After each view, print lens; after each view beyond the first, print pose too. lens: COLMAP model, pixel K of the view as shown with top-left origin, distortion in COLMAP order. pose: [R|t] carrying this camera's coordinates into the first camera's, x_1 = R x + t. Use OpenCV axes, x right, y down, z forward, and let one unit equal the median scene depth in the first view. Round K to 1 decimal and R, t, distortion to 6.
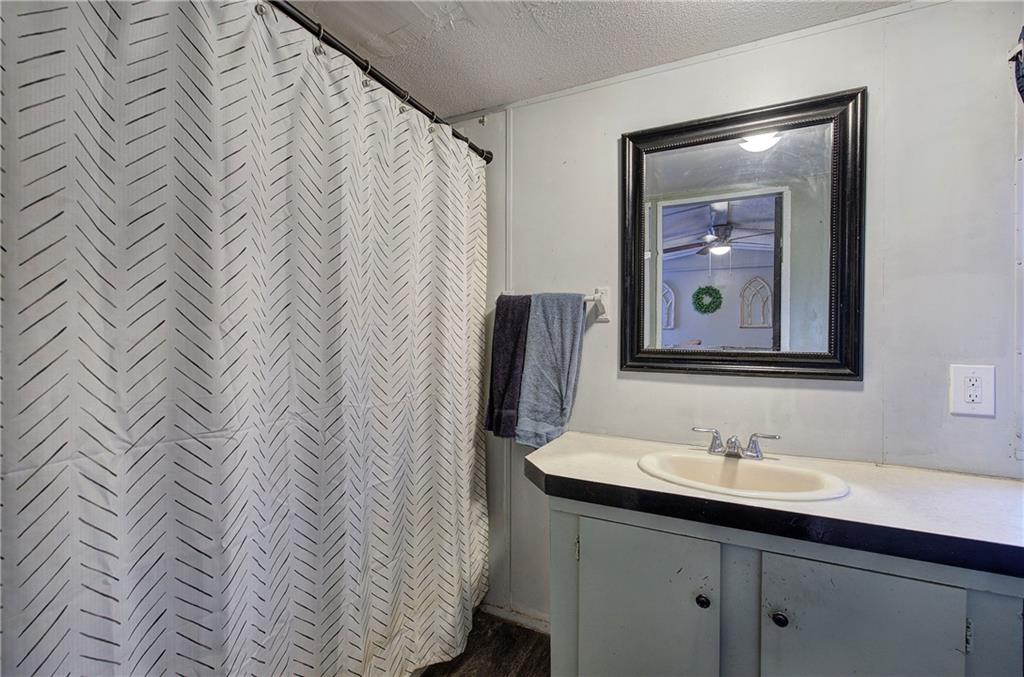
lens RADIAL K [[431.7, 0, 513.5], [0, 431.7, 337.3], [0, 0, 1]] dist [-0.004027, 0.000923]
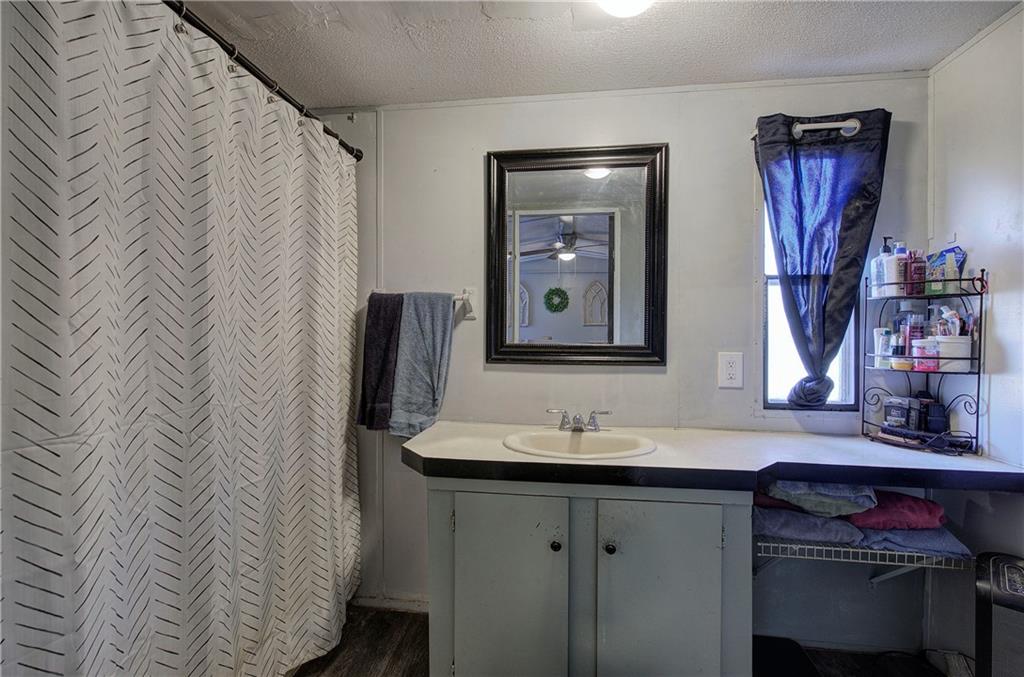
lens RADIAL K [[431.7, 0, 513.5], [0, 431.7, 337.3], [0, 0, 1]] dist [-0.004027, 0.000923]
pose [[0.947919, -0.005415, 0.318465, -0.050677], [0.003351, 0.999970, 0.007028, 0.003334], [-0.318493, -0.005595, 0.947909, -0.098970]]
